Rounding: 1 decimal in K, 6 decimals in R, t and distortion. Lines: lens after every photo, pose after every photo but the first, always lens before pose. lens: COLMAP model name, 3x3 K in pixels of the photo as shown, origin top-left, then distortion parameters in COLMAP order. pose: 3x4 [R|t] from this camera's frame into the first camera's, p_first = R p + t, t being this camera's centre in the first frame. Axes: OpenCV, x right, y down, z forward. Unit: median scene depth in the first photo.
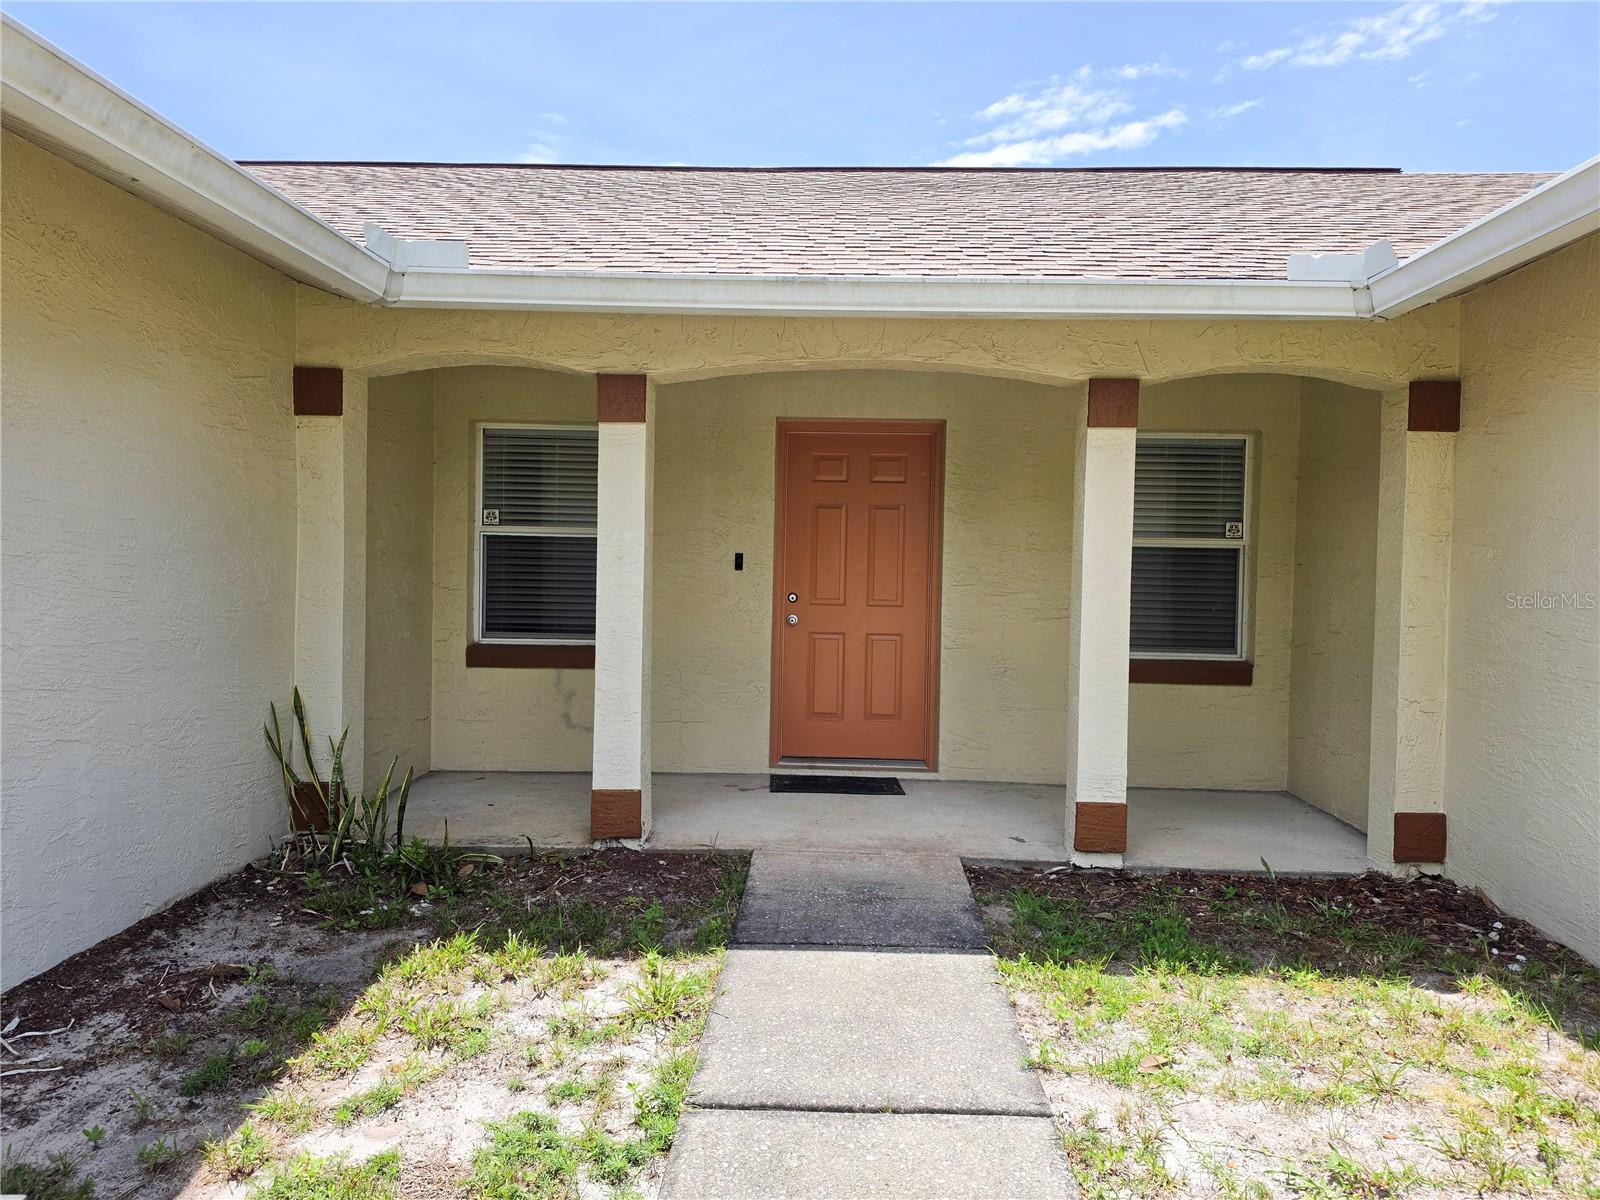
lens RADIAL K [[1124.6, 0, 797.3], [0, 1124.6, 599.2], [0, 0, 1]] dist [0.058077, -0.051861]
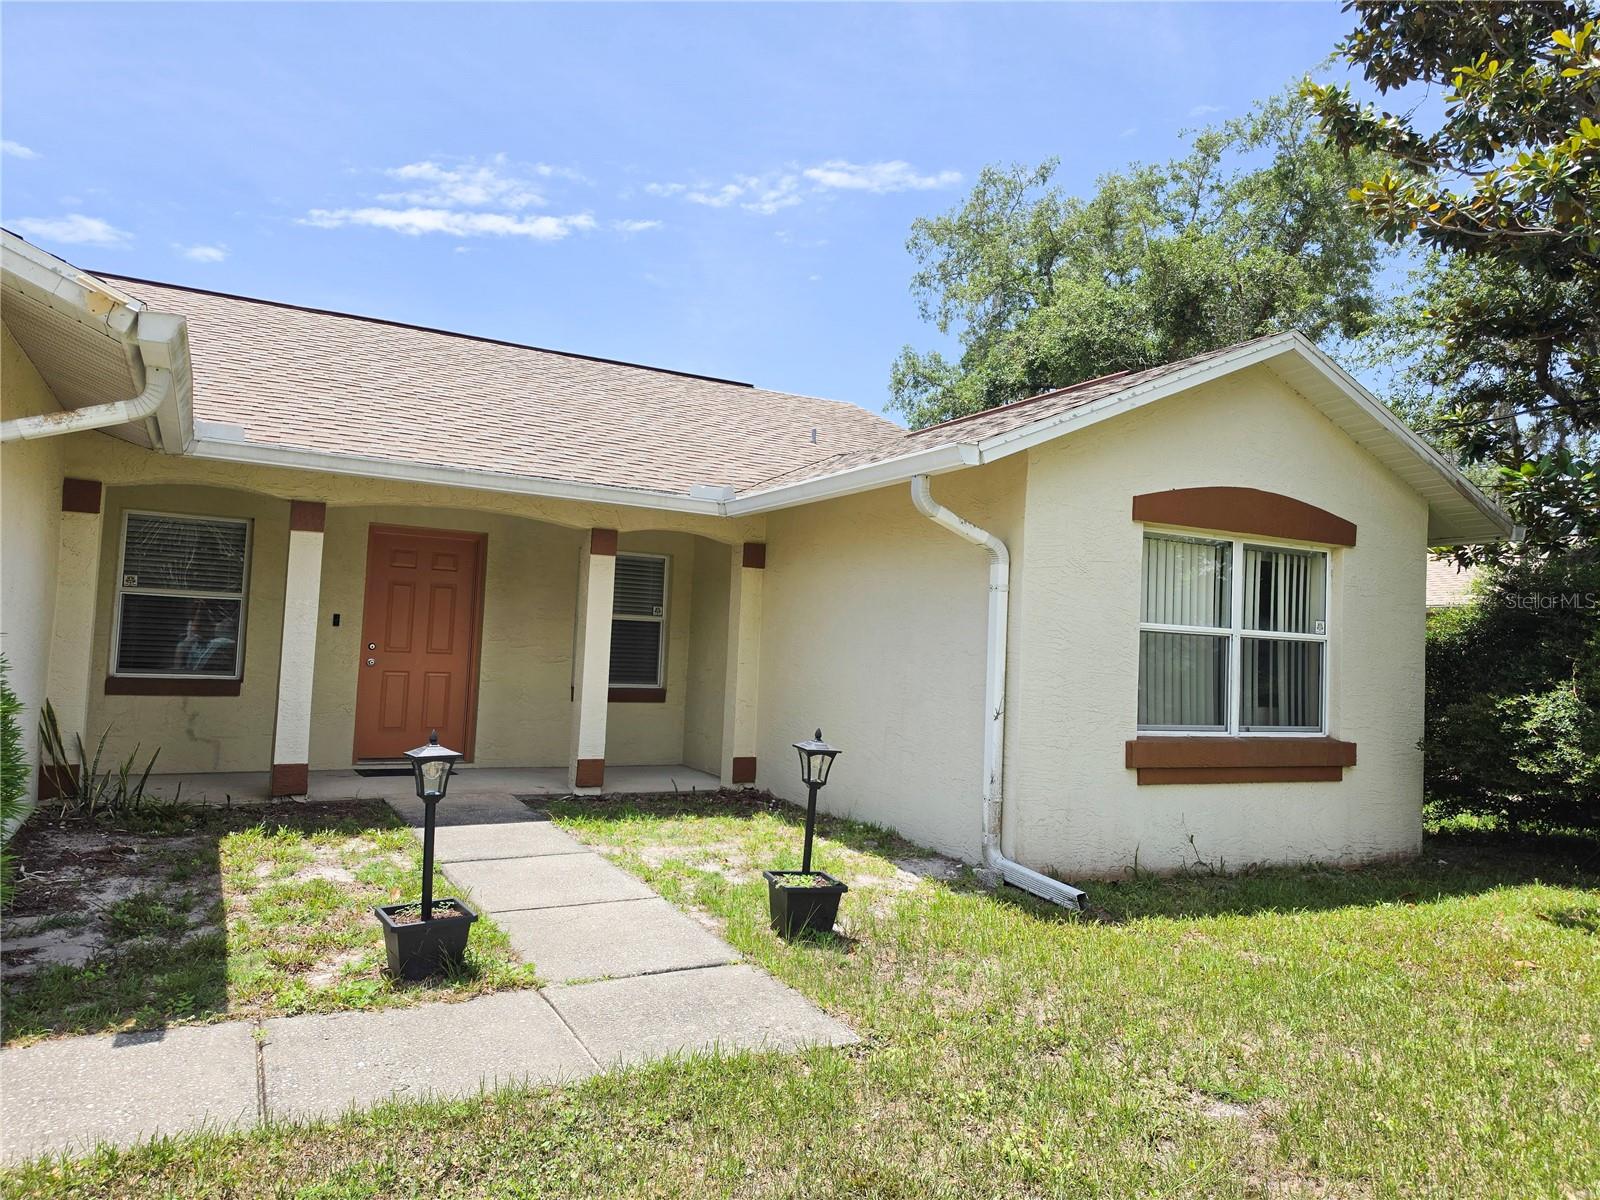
lens RADIAL K [[1124.6, 0, 820.4], [0, 1124.6, 578.3], [0, 0, 1]] dist [0.058077, -0.051861]
pose [[0.859839, 0.052309, 0.507878, -0.258789], [-0.010249, 0.996306, -0.085264, 0.029948], [-0.510462, 0.068108, 0.857199, -0.563583]]
